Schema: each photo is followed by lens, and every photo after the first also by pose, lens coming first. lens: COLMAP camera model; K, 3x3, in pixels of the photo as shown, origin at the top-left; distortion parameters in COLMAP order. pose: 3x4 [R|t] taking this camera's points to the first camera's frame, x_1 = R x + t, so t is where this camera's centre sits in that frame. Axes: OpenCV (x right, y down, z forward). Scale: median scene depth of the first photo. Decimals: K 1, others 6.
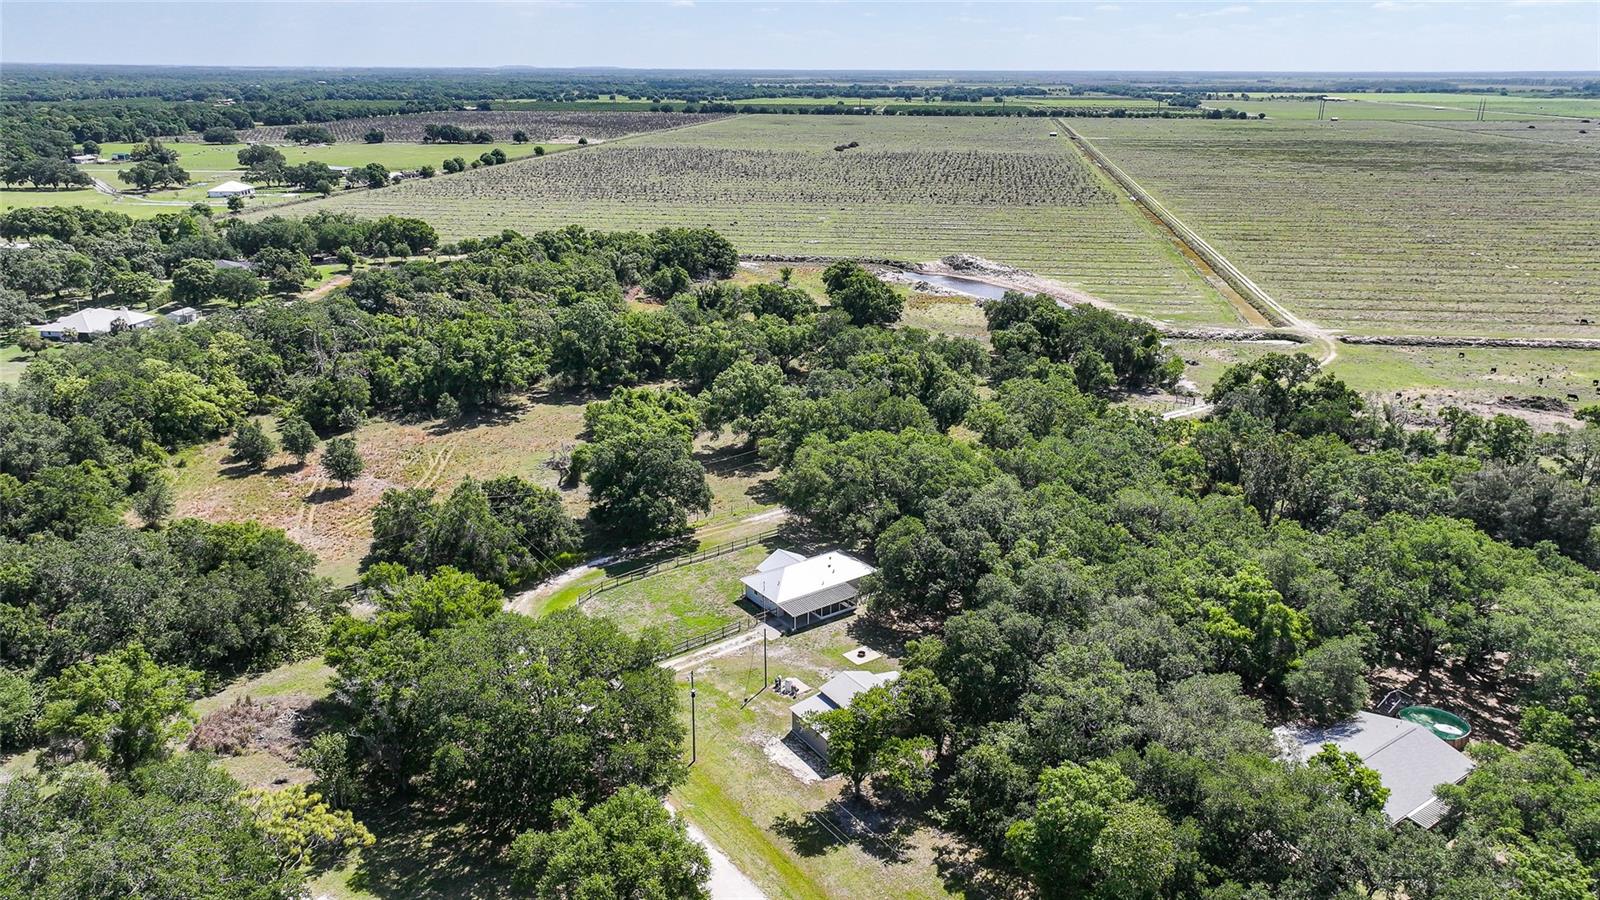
lens RADIAL K [[1126.3, 0, 804.0], [0, 1126.3, 451.4], [0, 0, 1]] dist [-0.002187, 0.013444]
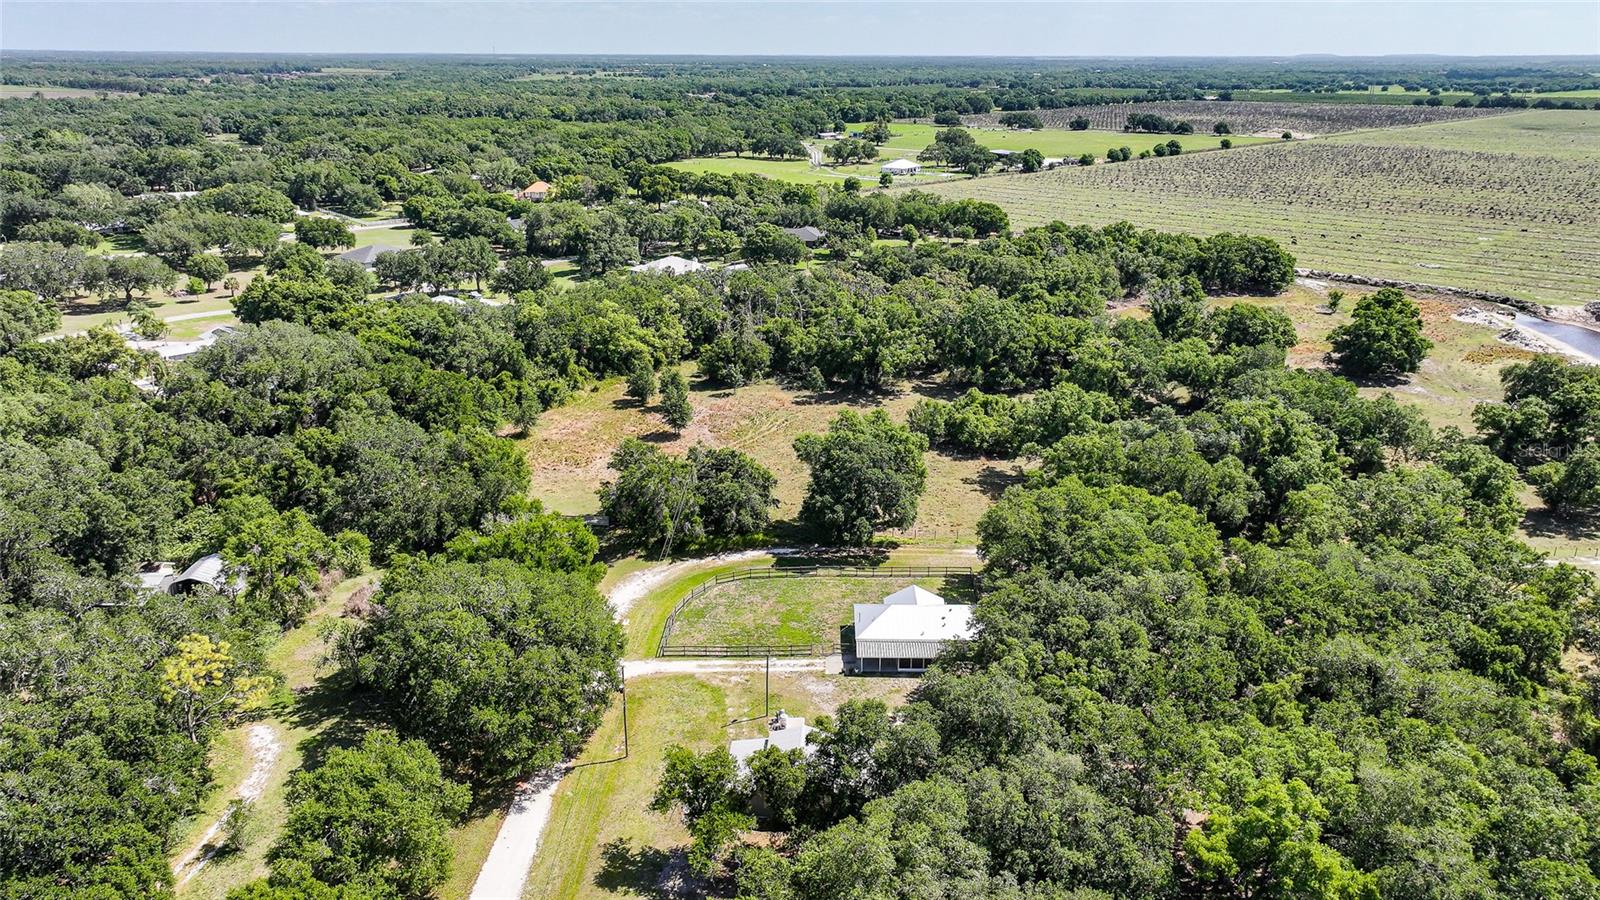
lens RADIAL K [[1126.3, 0, 794.5], [0, 1126.3, 446.7], [0, 0, 1]] dist [-0.002187, 0.013444]
pose [[0.791389, 0.196259, -0.578952, 0.305536], [-0.193387, 0.978801, 0.067457, -0.048936], [0.579918, 0.058577, 0.812566, 0.153115]]
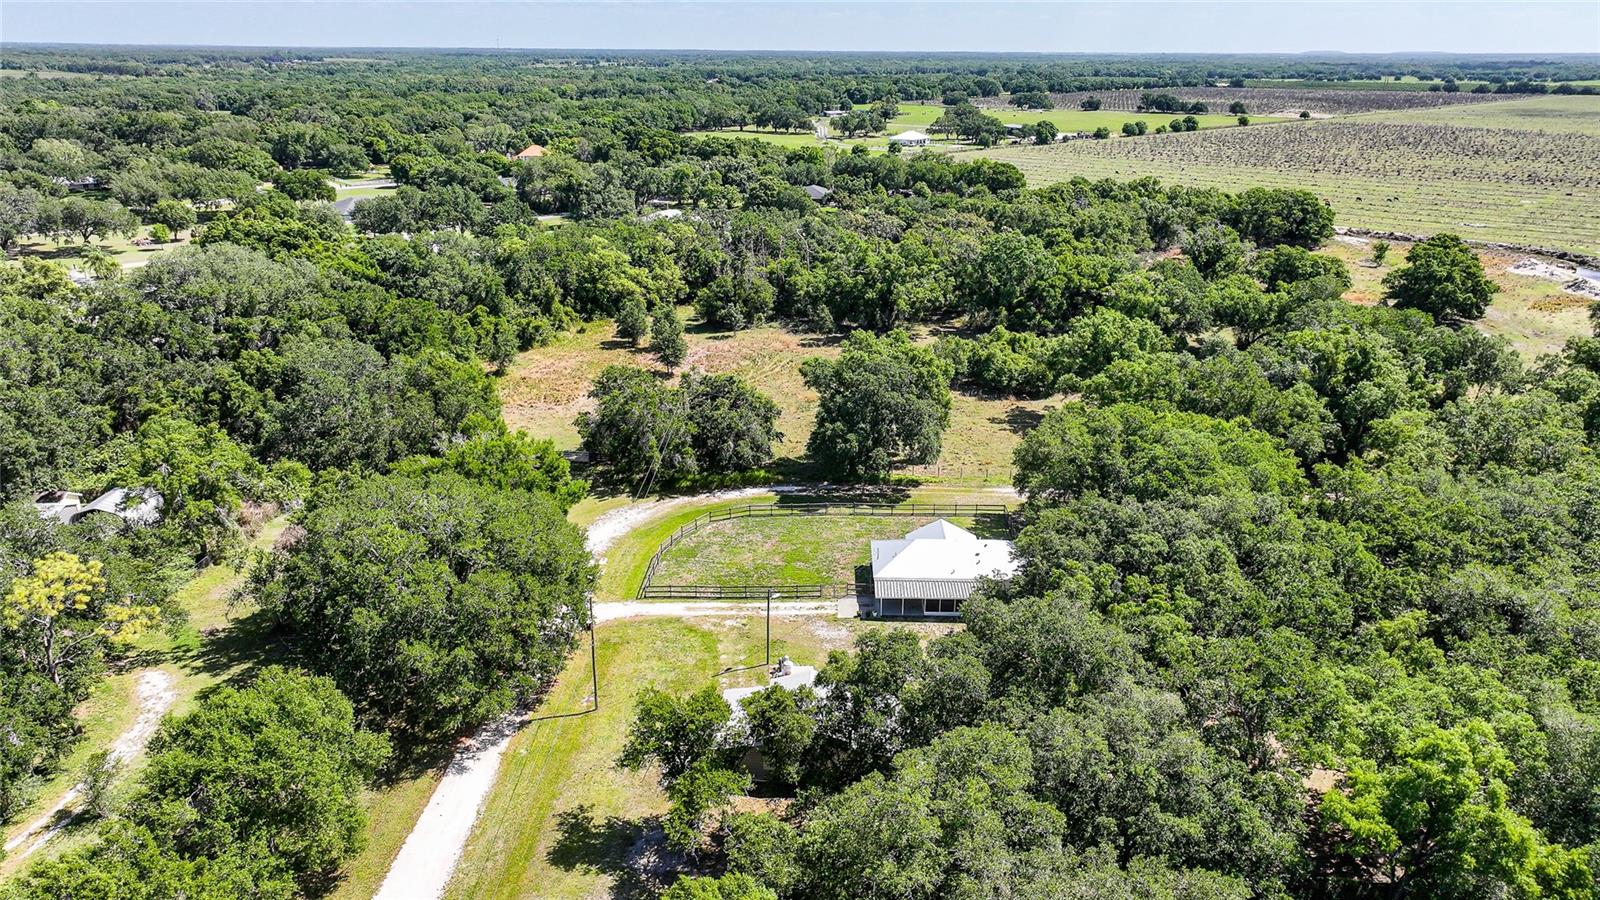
lens RADIAL K [[1126.3, 0, 797.0], [0, 1126.3, 445.5], [0, 0, 1]] dist [-0.002187, 0.013444]
pose [[0.790058, 0.201926, -0.578821, 0.253860], [-0.199193, 0.977519, 0.069127, 0.002919], [0.579767, 0.060683, 0.812519, 0.237240]]
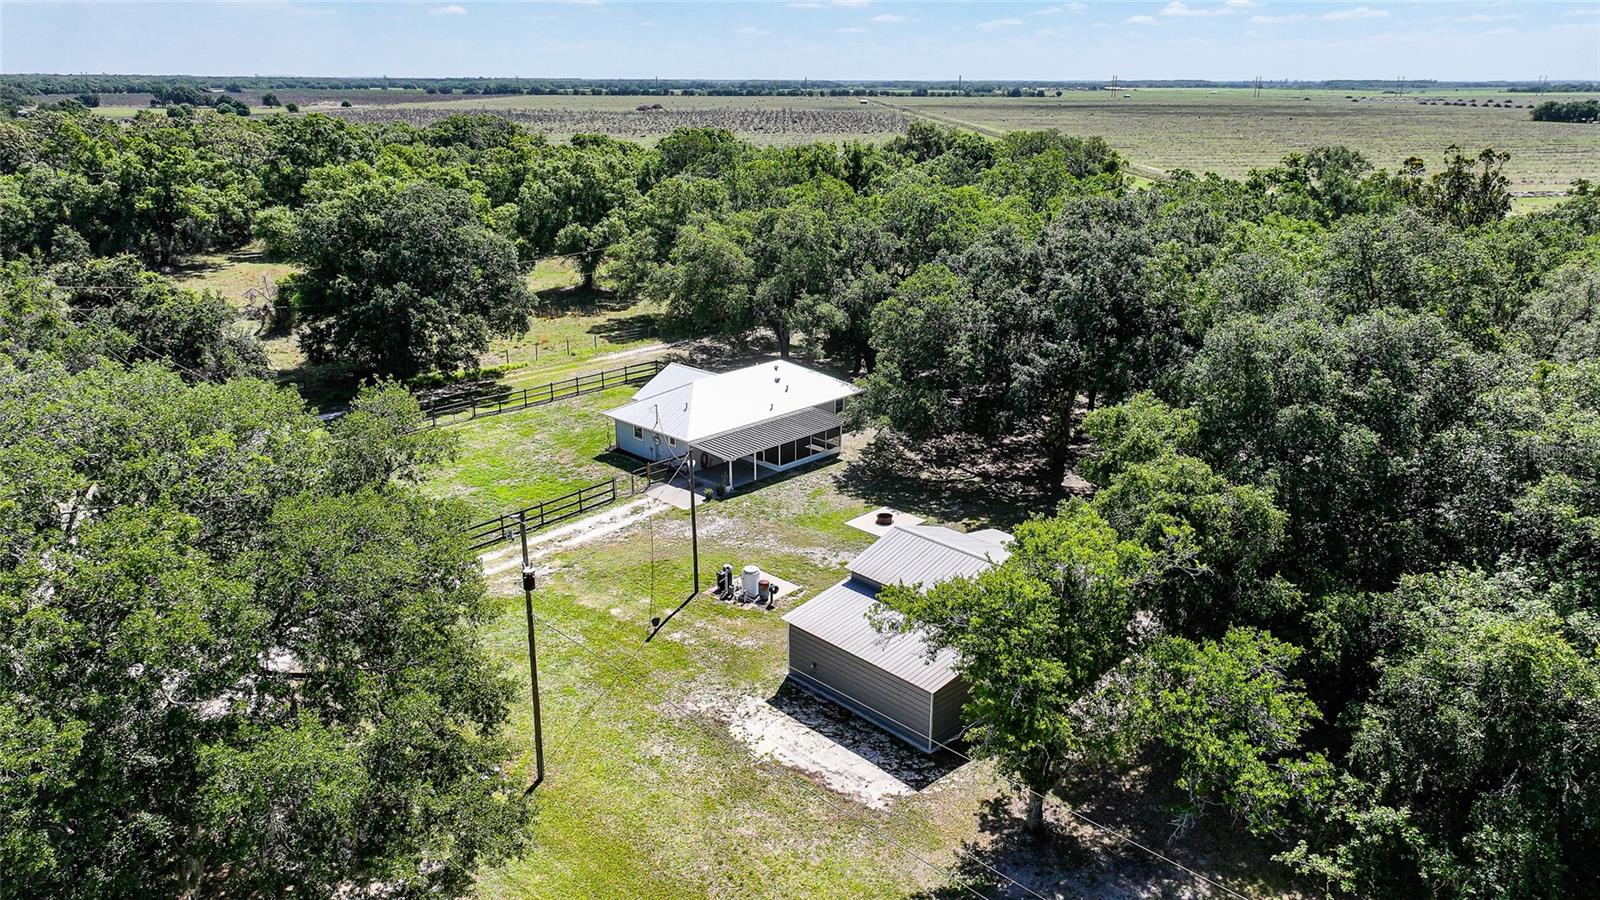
lens RADIAL K [[1126.3, 0, 805.3], [0, 1126.3, 451.4], [0, 0, 1]] dist [-0.002187, 0.013444]
pose [[0.983940, -0.056244, 0.169409, -0.039697], [0.058068, 0.998296, -0.005828, 0.101746], [-0.168793, 0.015572, 0.985529, 0.361376]]
